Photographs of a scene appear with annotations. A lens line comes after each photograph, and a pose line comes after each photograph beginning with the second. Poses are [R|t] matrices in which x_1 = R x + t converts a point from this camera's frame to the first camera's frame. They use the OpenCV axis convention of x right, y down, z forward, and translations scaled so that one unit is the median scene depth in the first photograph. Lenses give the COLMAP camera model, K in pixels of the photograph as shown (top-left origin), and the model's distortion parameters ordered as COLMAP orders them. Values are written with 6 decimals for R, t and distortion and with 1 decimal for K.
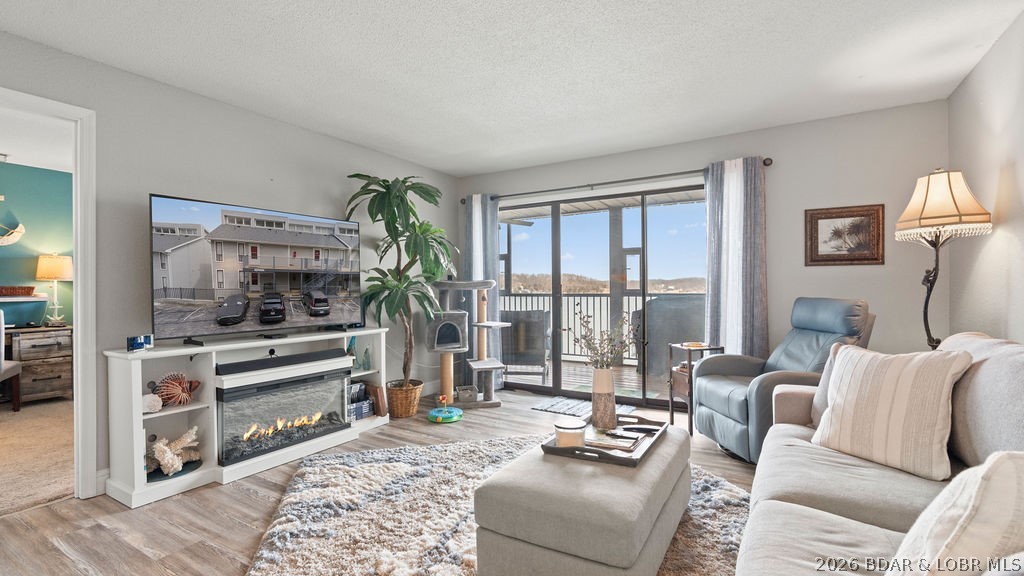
lens RADIAL K [[465.8, 0, 512.8], [0, 465.8, 289.7], [0, 0, 1]] dist [-0.008085, 0.000423]
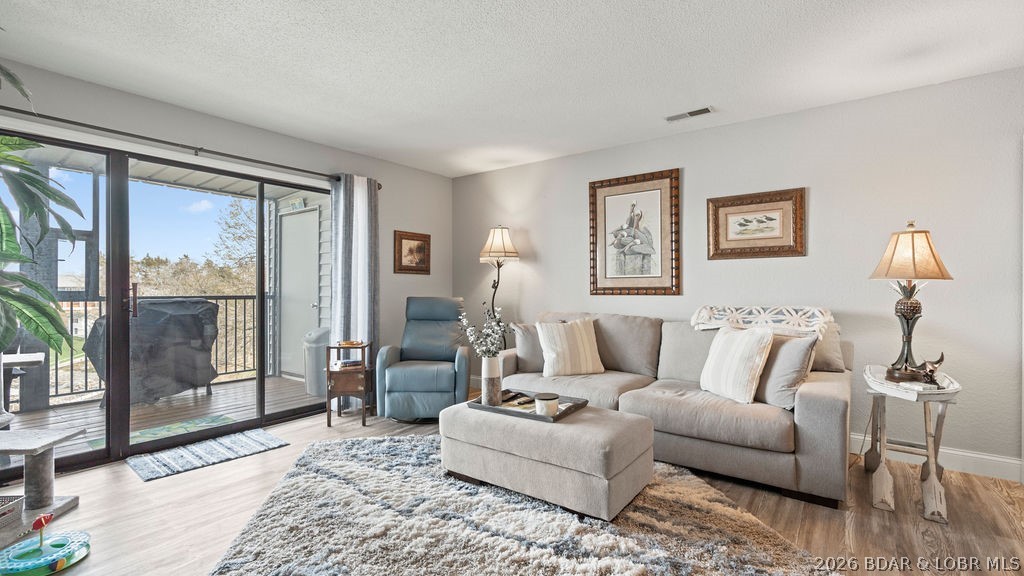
lens RADIAL K [[458.7, 0, 515.6], [0, 458.7, 289.4], [0, 0, 1]] dist [-0.012046, 0.004323]
pose [[0.101971, 0.007017, 0.994763, -0.678779], [0.002240, 0.999971, -0.007283, 0.005391], [-0.994785, 0.002971, 0.101952, 0.578947]]
